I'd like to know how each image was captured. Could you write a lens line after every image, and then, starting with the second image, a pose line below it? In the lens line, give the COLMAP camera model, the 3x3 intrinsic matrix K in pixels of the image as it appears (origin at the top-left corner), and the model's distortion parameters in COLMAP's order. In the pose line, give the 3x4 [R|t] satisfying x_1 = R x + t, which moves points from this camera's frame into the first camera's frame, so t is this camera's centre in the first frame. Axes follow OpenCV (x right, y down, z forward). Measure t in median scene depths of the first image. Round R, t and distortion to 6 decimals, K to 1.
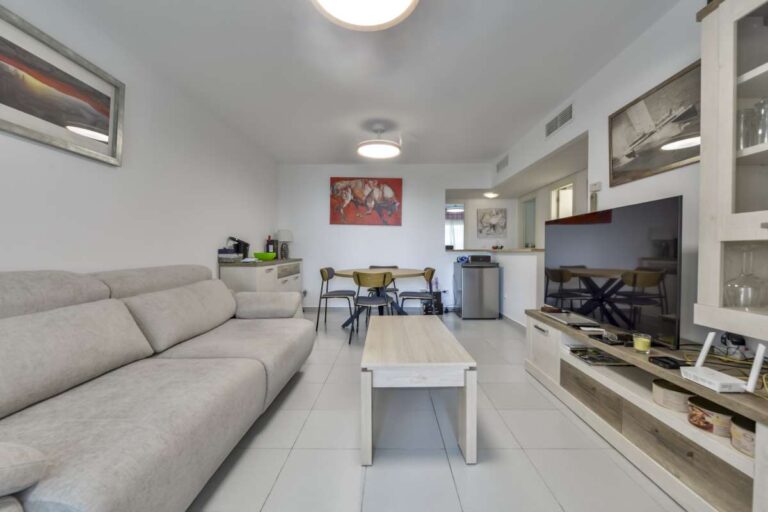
lens RADIAL K [[310.6, 0, 388.5], [0, 310.6, 257.3], [0, 0, 1]] dist [0.000282, -0.000063]
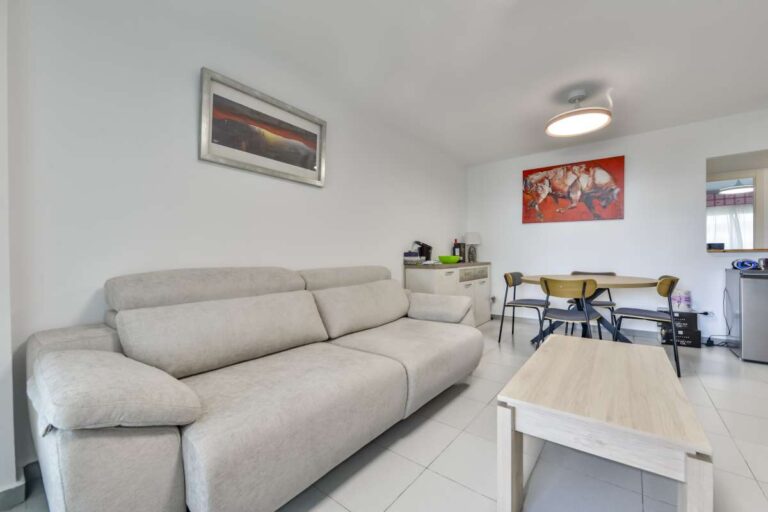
lens RADIAL K [[310.6, 0, 388.5], [0, 310.6, 257.3], [0, 0, 1]] dist [0.000282, -0.000063]
pose [[0.792460, -0.004662, -0.609906, 0.062078], [-0.005787, 0.999868, -0.015162, 0.006704], [0.609896, 0.015545, 0.792329, 0.082908]]
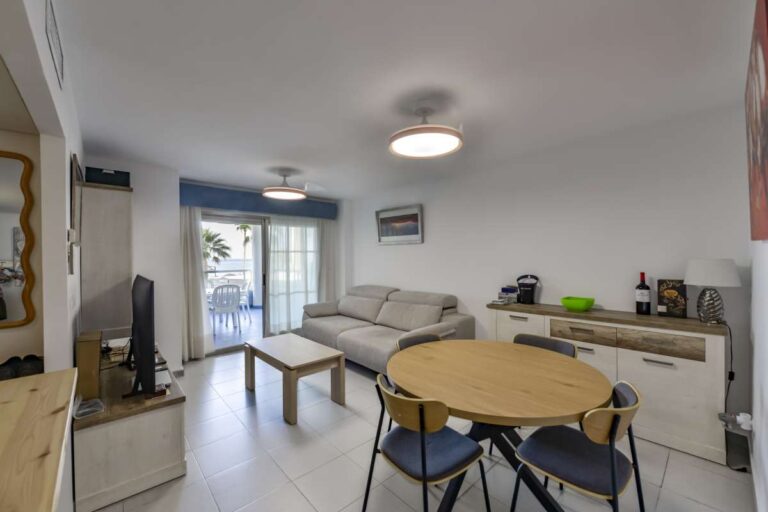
lens RADIAL K [[310.6, 0, 388.5], [0, 310.6, 257.3], [0, 0, 1]] dist [0.000282, -0.000063]
pose [[-0.737071, 0.008670, -0.675760, 0.366162], [-0.003083, 0.999864, 0.016191, -0.118591], [0.675809, 0.014017, -0.736944, 1.230495]]
